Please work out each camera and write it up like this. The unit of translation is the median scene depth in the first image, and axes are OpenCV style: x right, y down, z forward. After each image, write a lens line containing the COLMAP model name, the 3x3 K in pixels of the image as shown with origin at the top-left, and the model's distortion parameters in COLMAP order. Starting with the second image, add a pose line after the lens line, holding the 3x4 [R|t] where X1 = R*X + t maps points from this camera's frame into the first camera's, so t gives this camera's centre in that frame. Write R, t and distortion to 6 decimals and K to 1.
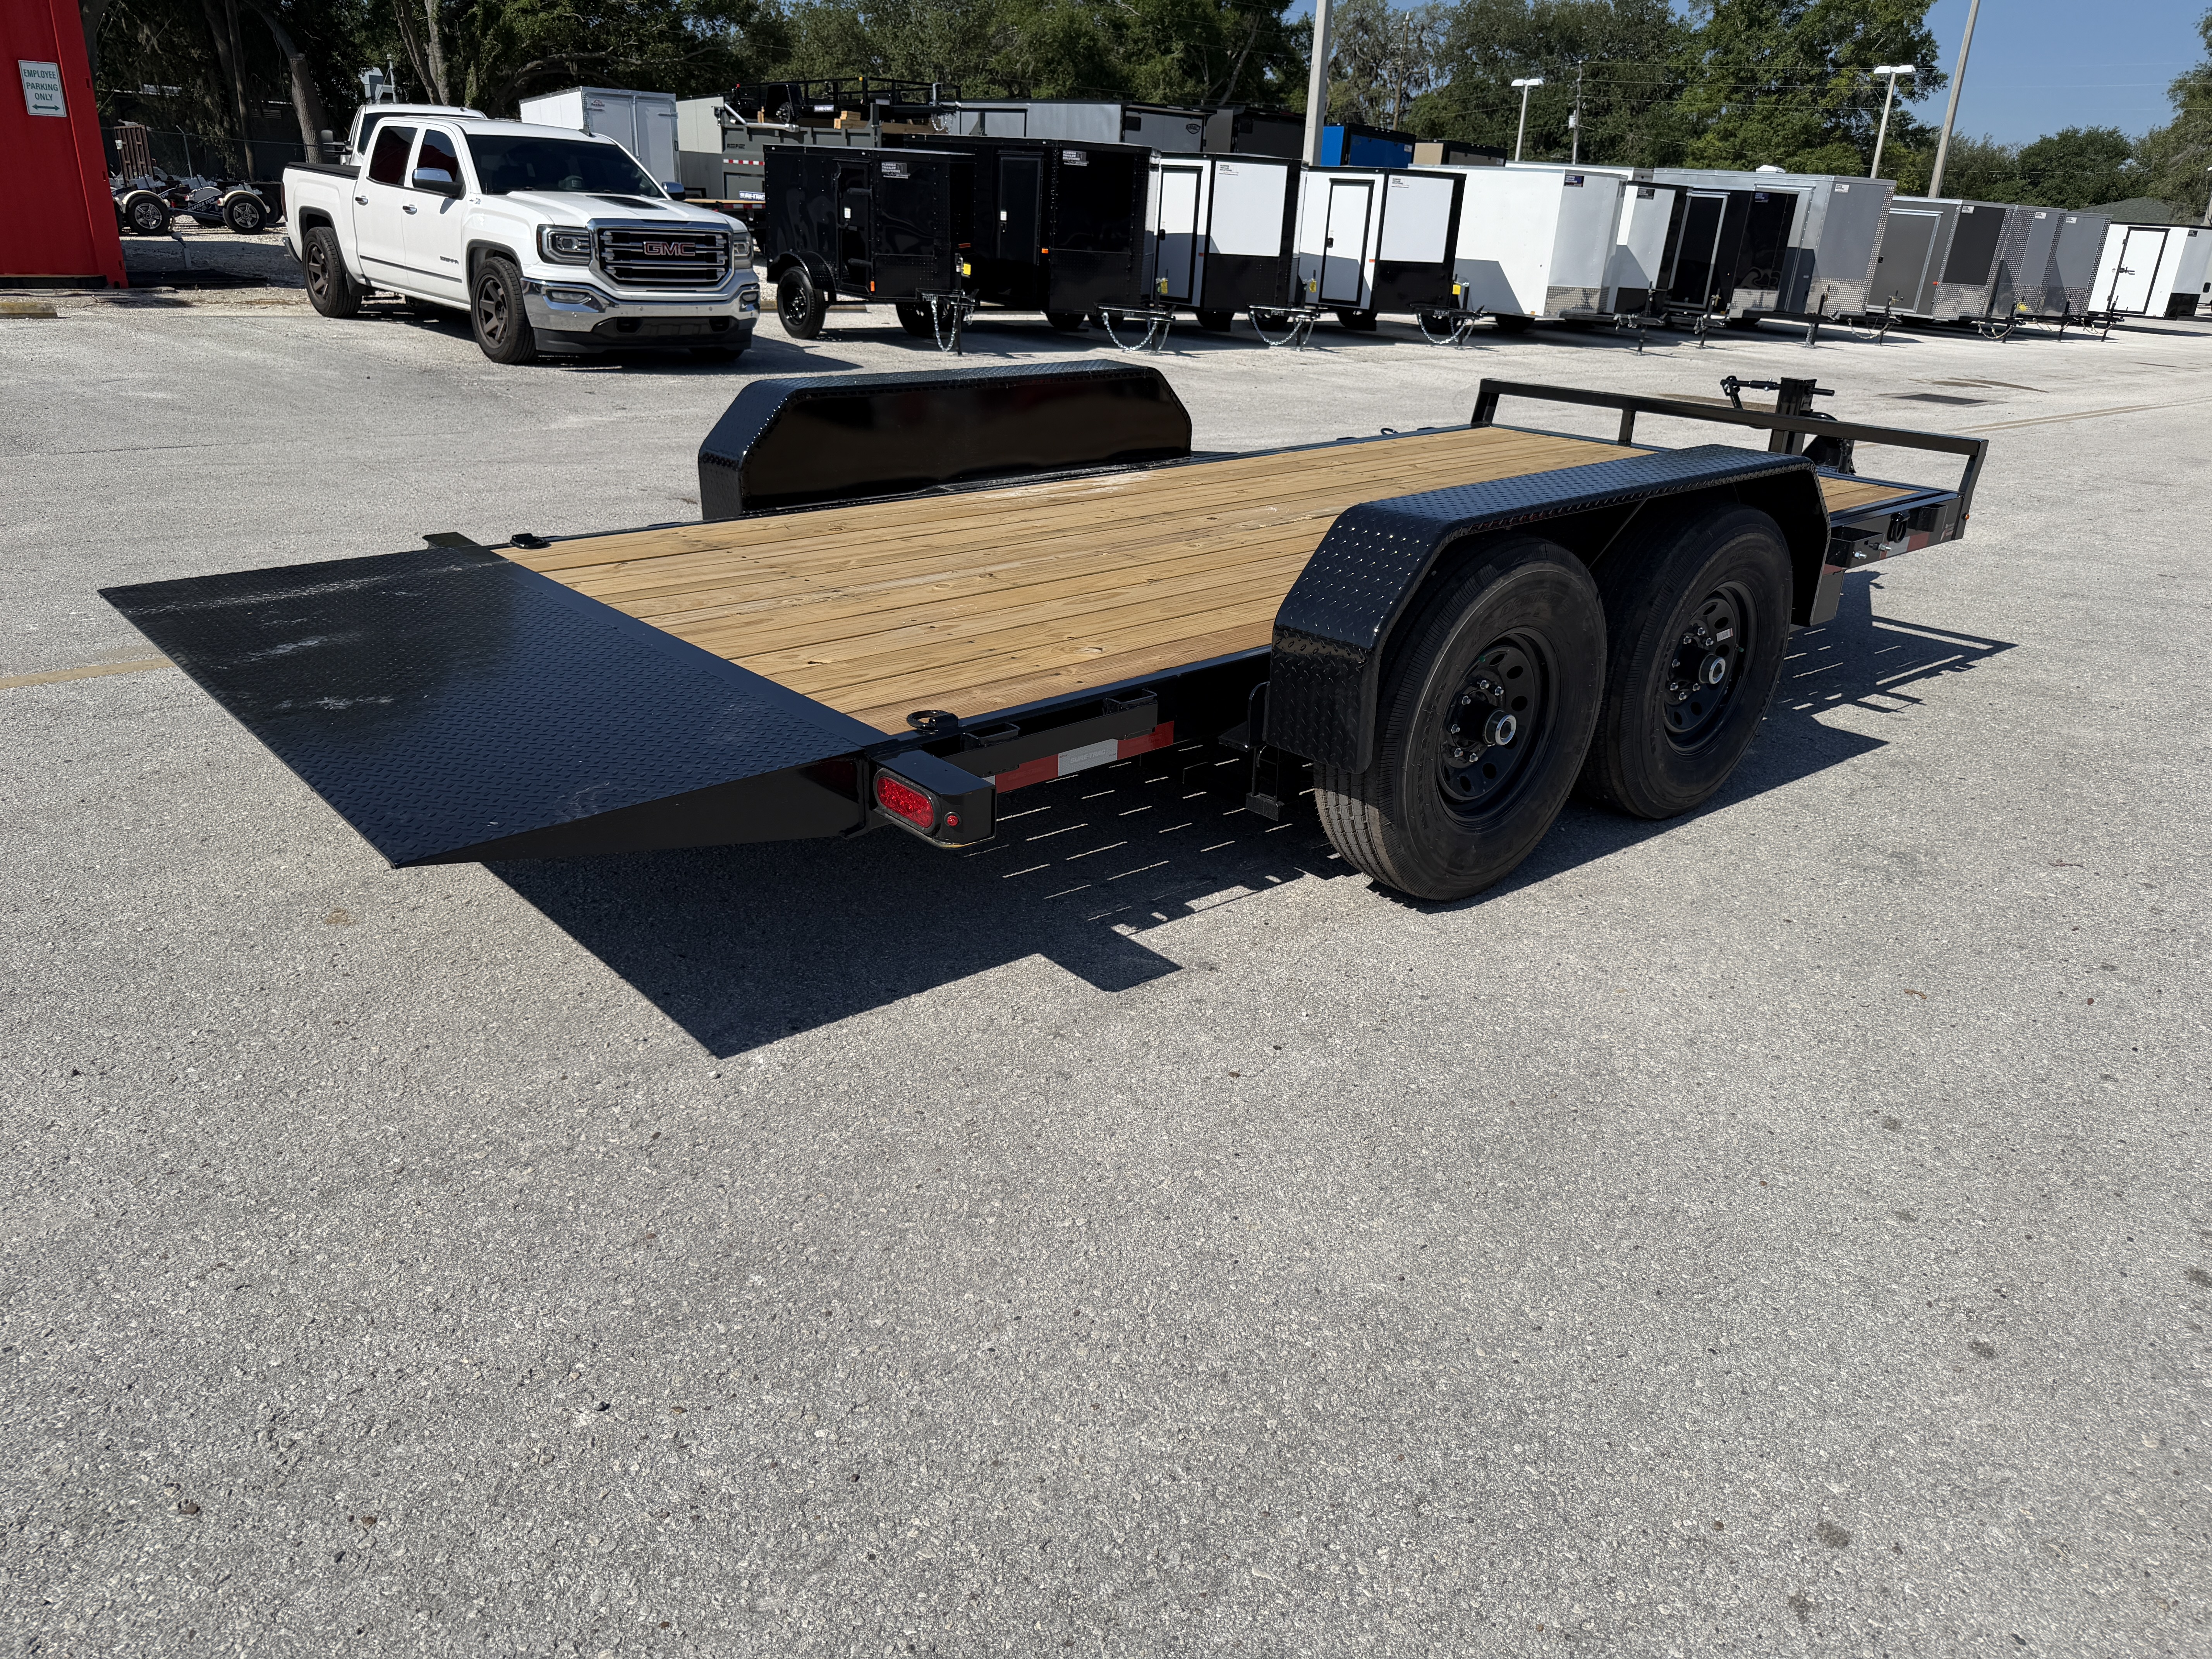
lens RADIAL K [[1572.8, 0, 1111.3], [0, 1572.8, 825.8], [0, 0, 1]] dist [-0.000519, -0.008235]
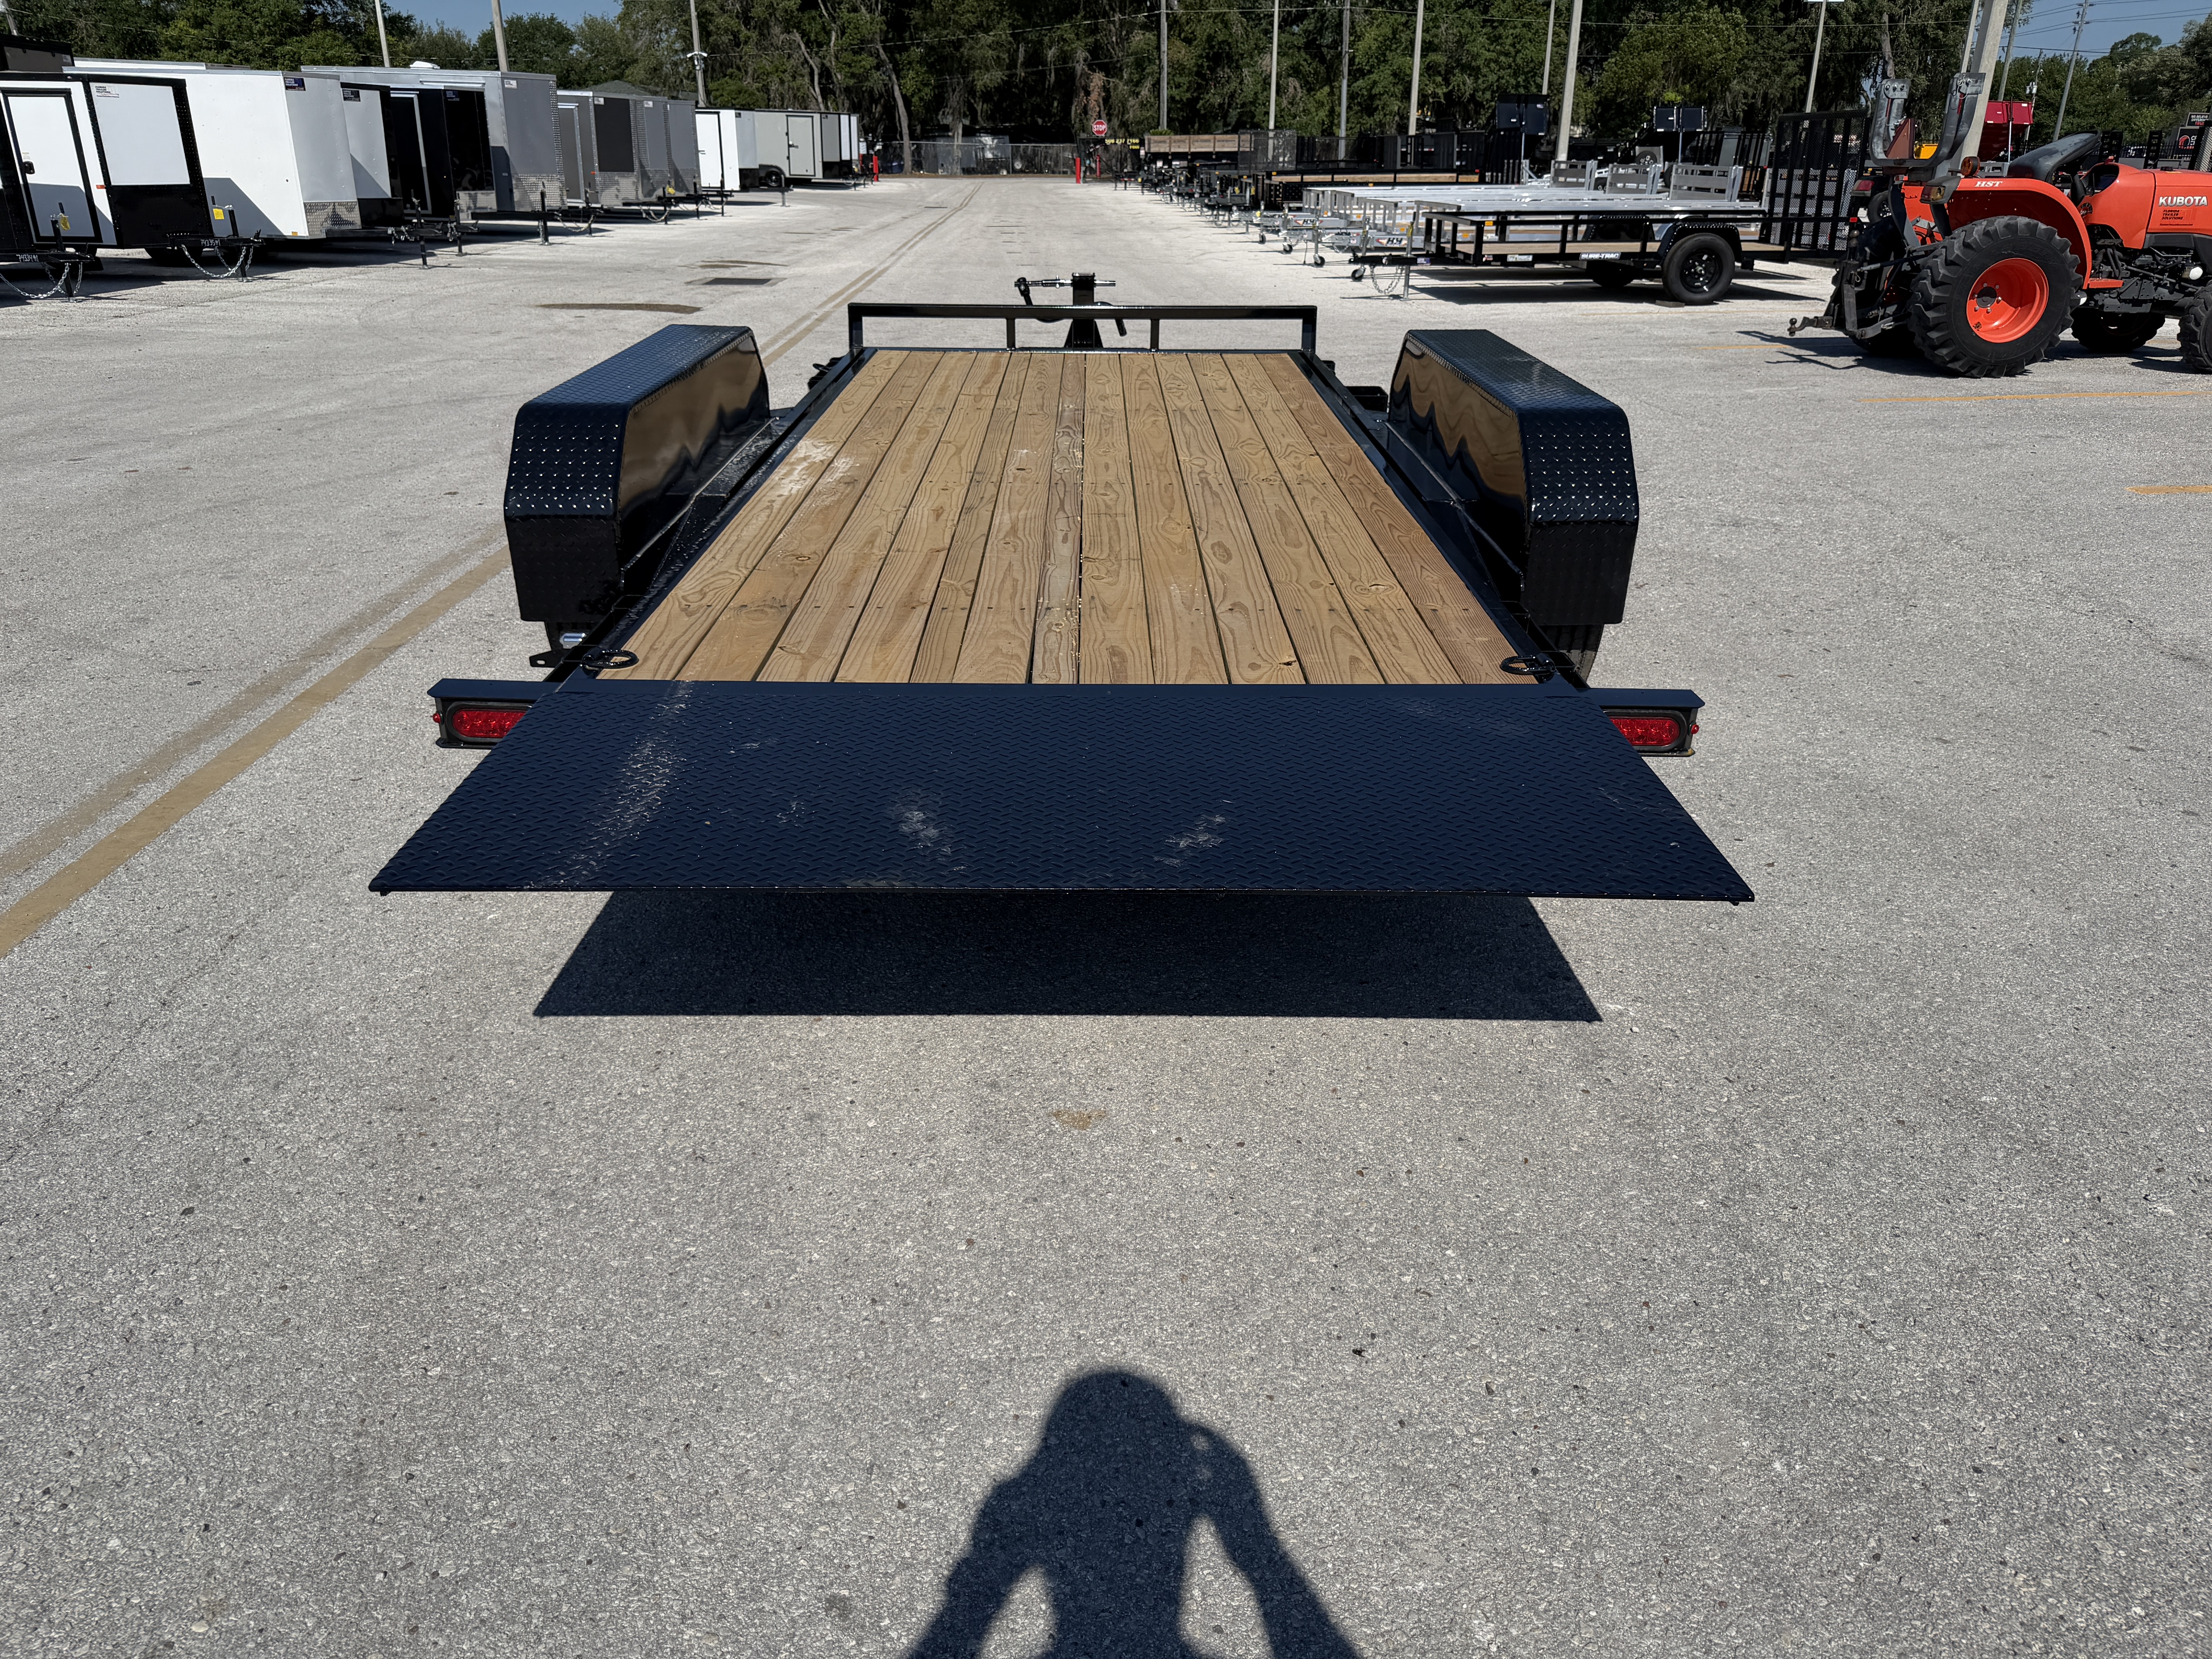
lens RADIAL K [[1565.1, 0, 1103.1], [0, 1565.1, 808.0], [0, 0, 1]] dist [0.005745, -0.007566]
pose [[0.661846, -0.330944, 0.672634, -0.598522], [0.295807, 0.939761, 0.171311, -0.138686], [-0.688810, 0.085588, 0.719872, 0.250555]]
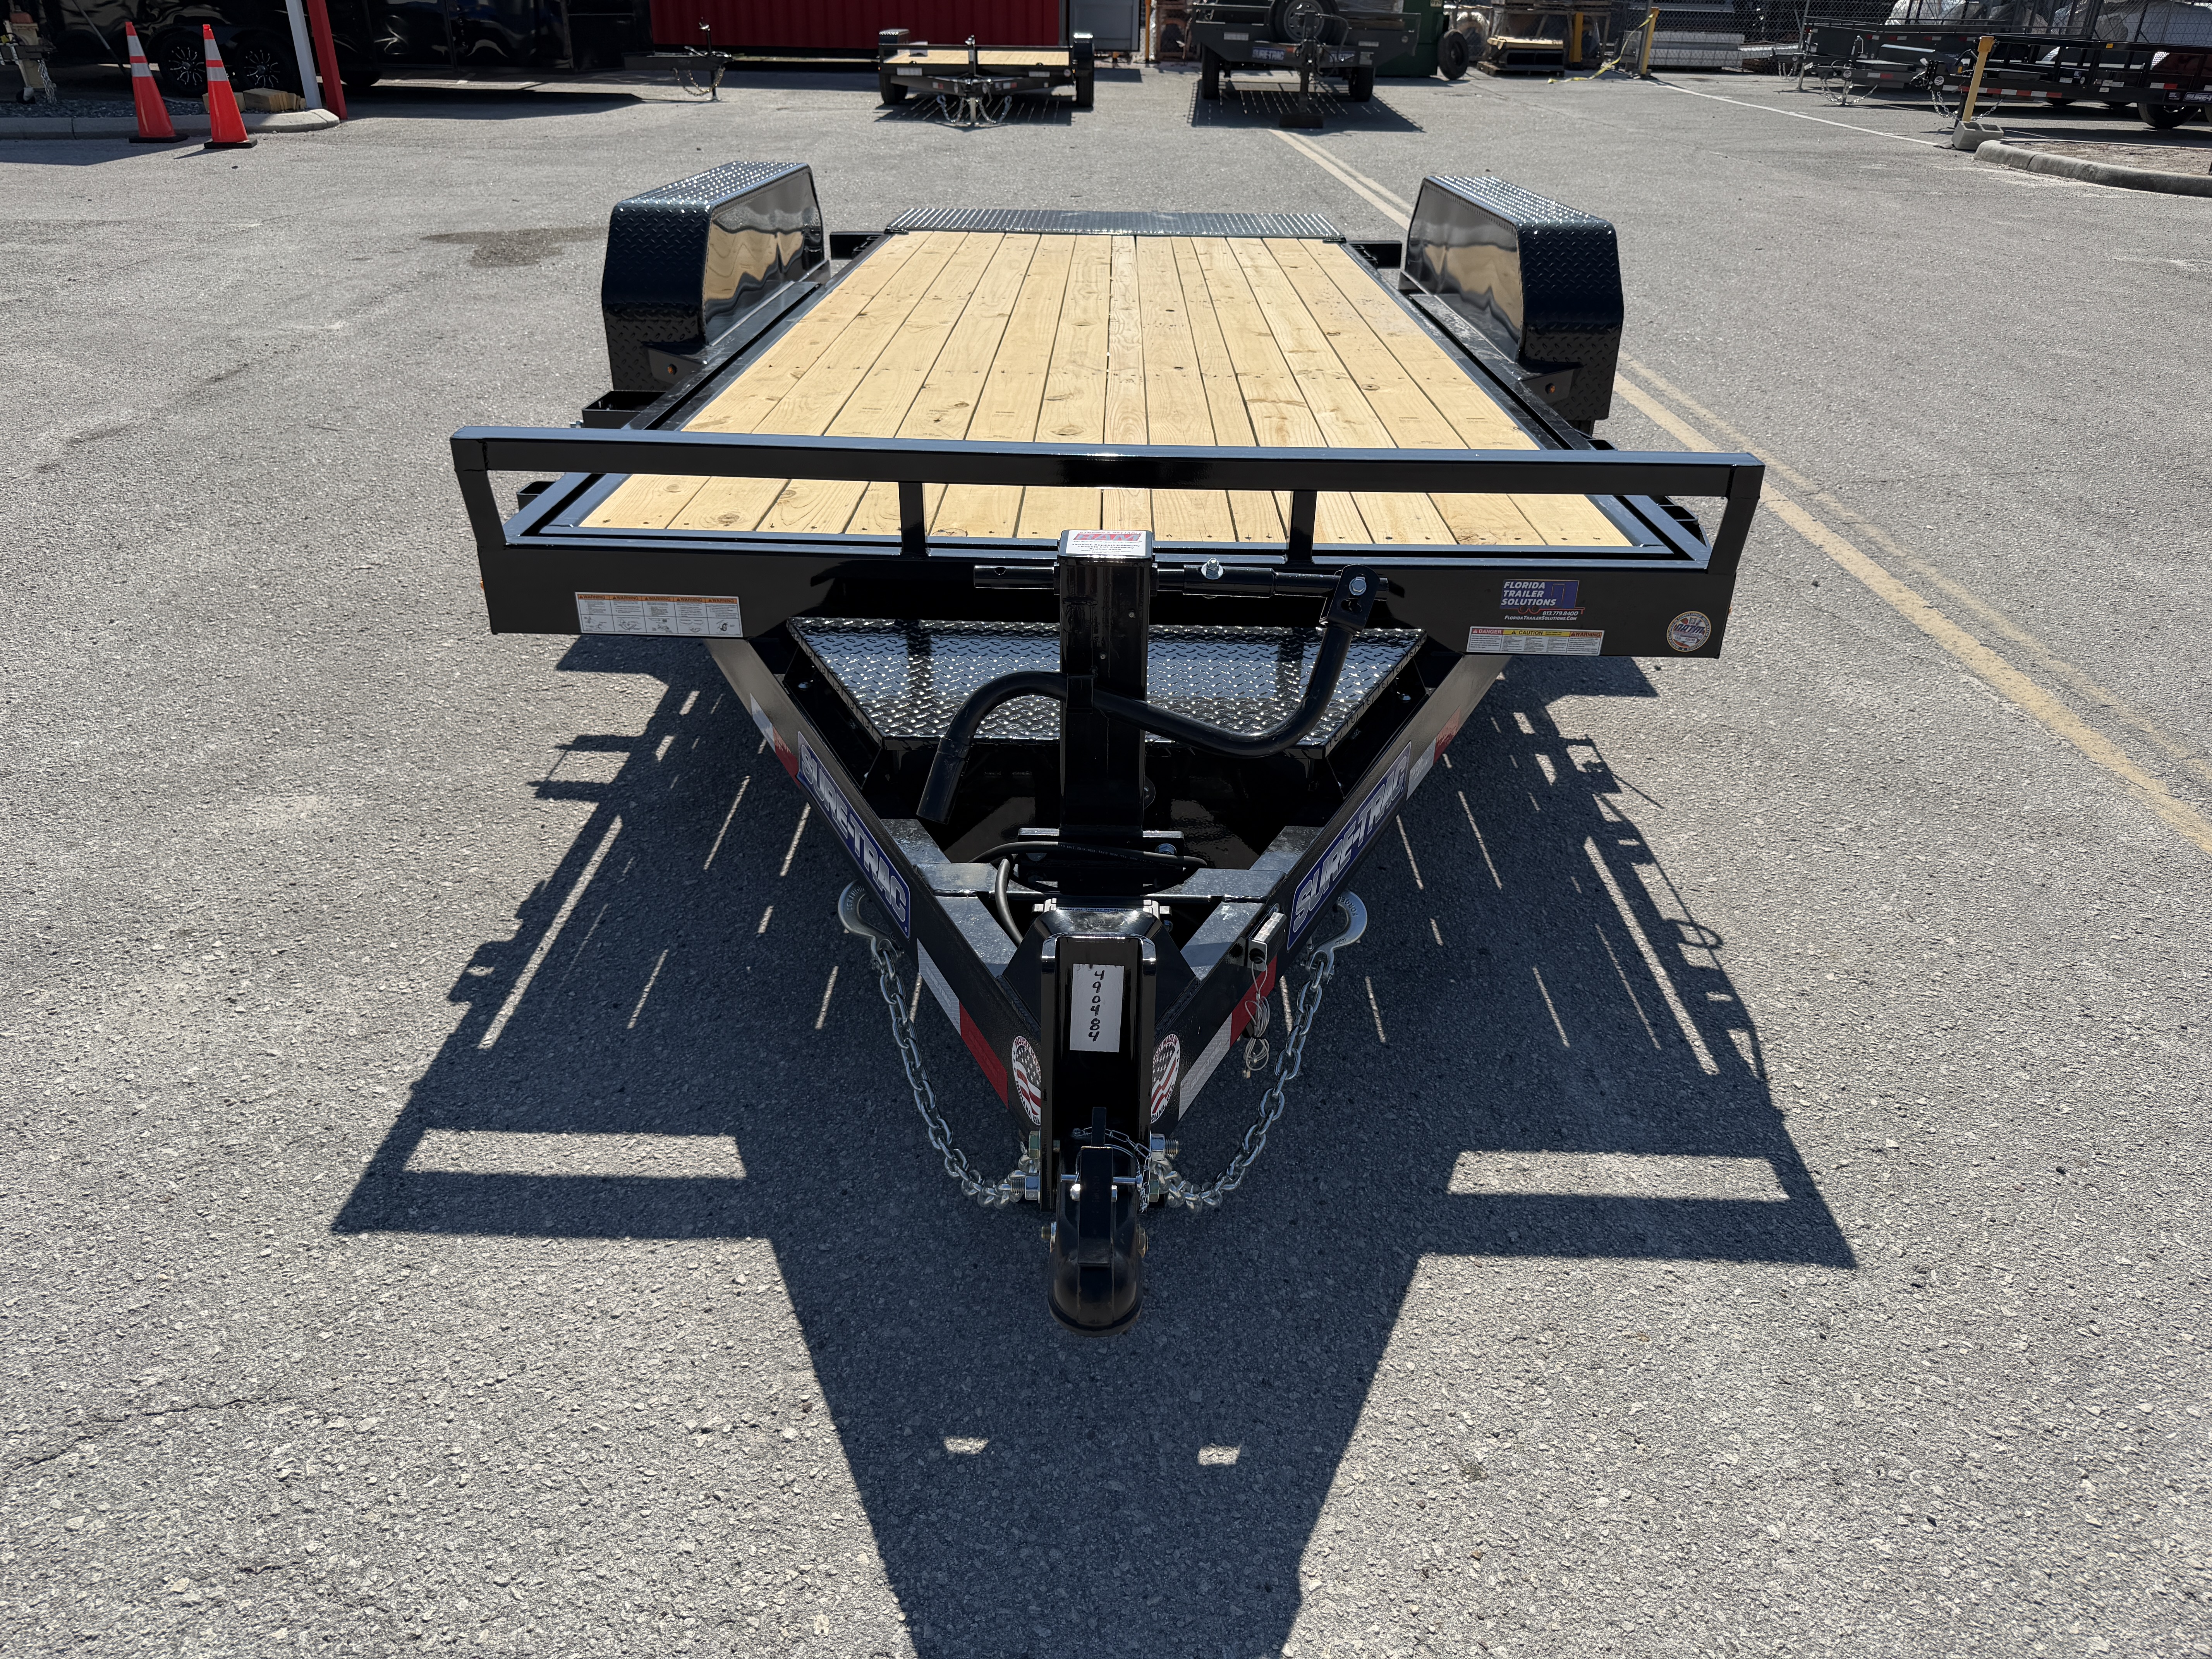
lens RADIAL K [[1564.3, 0, 1115.2], [0, 1564.3, 830.6], [0, 0, 1]] dist [0.014347, -0.025116]
pose [[-0.662968, 0.302127, -0.684977, 0.830987], [-0.316622, 0.715944, 0.622234, -0.539068], [0.678398, 0.629400, -0.378987, 1.472350]]
